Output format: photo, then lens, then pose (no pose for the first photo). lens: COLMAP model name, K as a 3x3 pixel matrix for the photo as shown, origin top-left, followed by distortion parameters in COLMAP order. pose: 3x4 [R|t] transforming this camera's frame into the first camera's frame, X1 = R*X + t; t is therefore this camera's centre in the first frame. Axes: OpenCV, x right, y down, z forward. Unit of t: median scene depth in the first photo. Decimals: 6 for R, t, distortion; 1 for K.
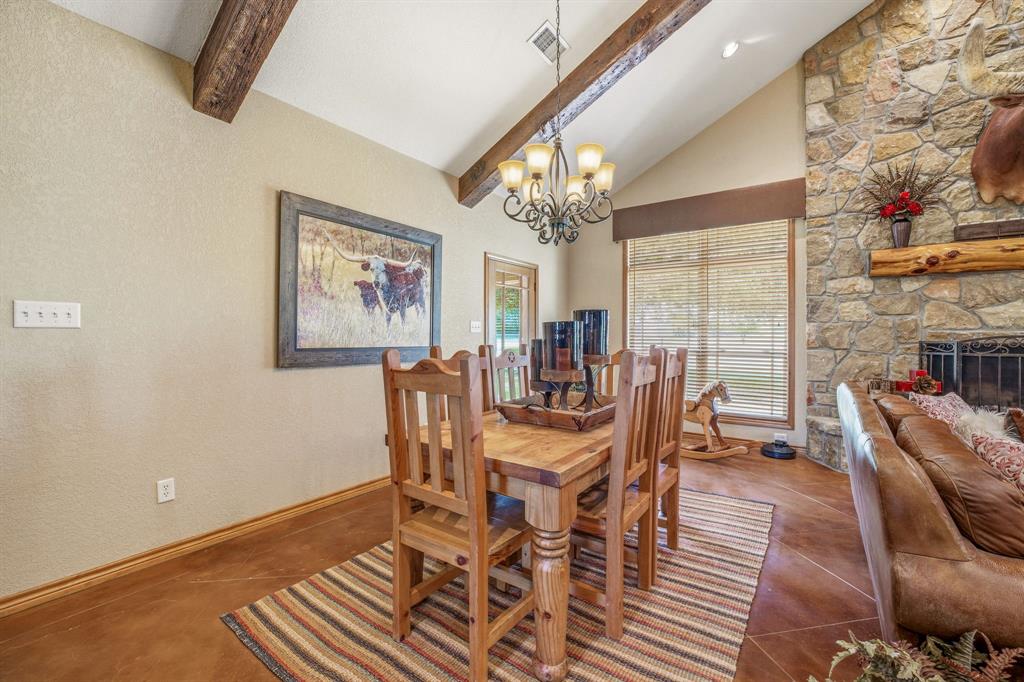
lens RADIAL K [[422.4, 0, 511.4], [0, 422.4, 332.7], [0, 0, 1]] dist [-0.023146, 0.001824]
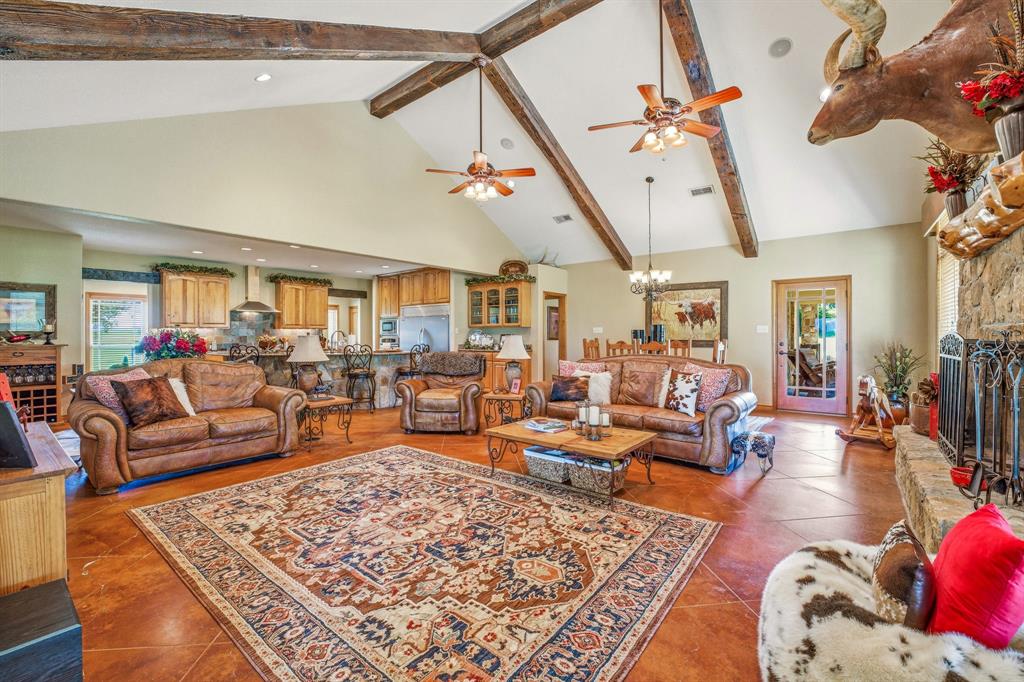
lens RADIAL K [[422.4, 0, 512.1], [0, 422.4, 340.7], [0, 0, 1]] dist [-0.023146, 0.001824]
pose [[-0.047370, 0.012266, -0.998802, 1.797143], [0.004666, 0.999916, 0.012059, 0.005744], [0.998866, -0.004089, -0.047424, 0.145507]]
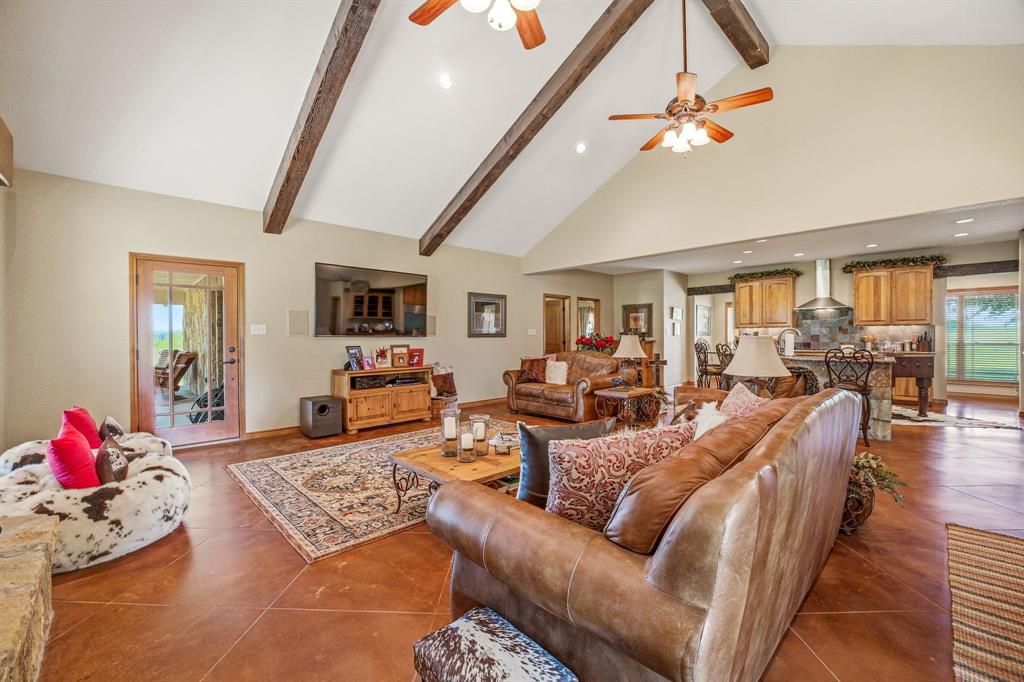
lens RADIAL K [[422.4, 0, 517.9], [0, 422.4, 336.9], [0, 0, 1]] dist [-0.023146, 0.001824]
pose [[-0.985305, 0.001951, 0.170792, 0.661072], [0.001960, 0.999998, -0.000119, 0.008492], [-0.170792, 0.000218, -0.985307, 1.014612]]
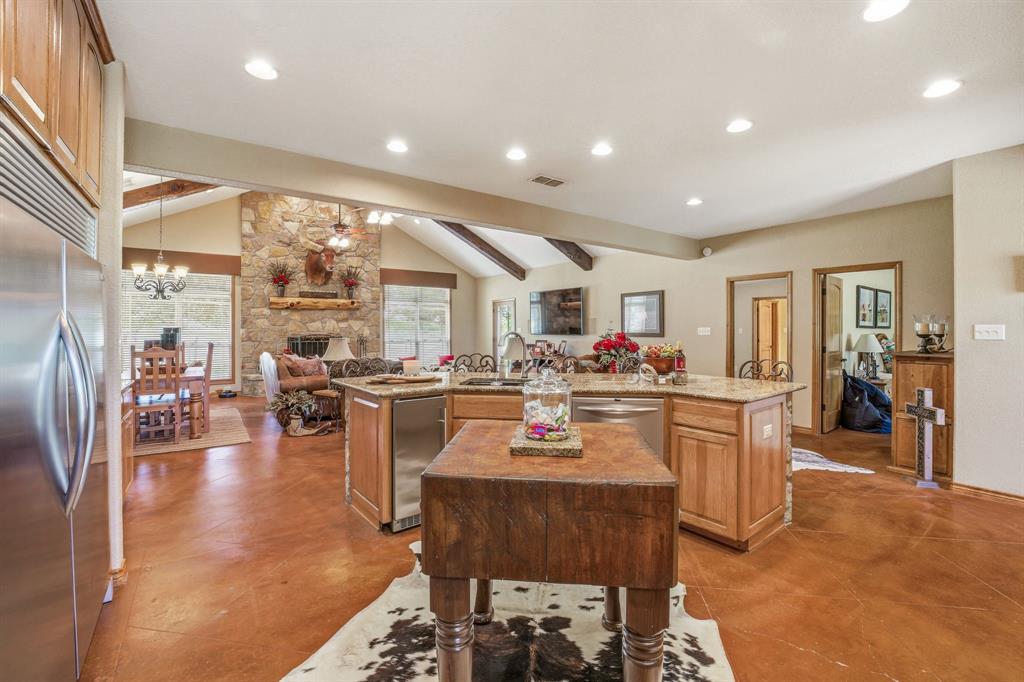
lens RADIAL K [[422.4, 0, 513.6], [0, 422.4, 326.0], [0, 0, 1]] dist [-0.023146, 0.001824]
pose [[0.305505, 0.001561, 0.952189, -0.915088], [0.002198, 0.999995, -0.002344, -0.033749], [-0.952188, 0.002809, 0.305500, -0.976152]]
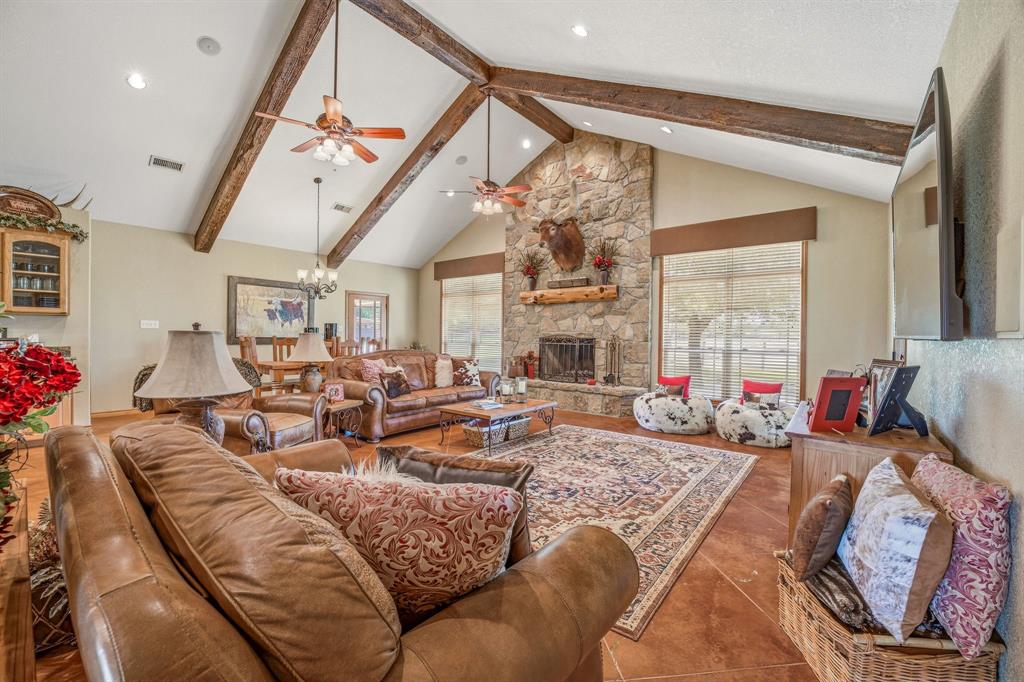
lens RADIAL K [[422.4, 0, 508.9], [0, 422.4, 334.3], [0, 0, 1]] dist [-0.023146, 0.001824]
pose [[0.998315, 0.006508, -0.057662, 0.954288], [-0.006503, 0.999979, 0.000266, 0.006779], [0.057663, 0.000110, 0.998336, -1.062538]]
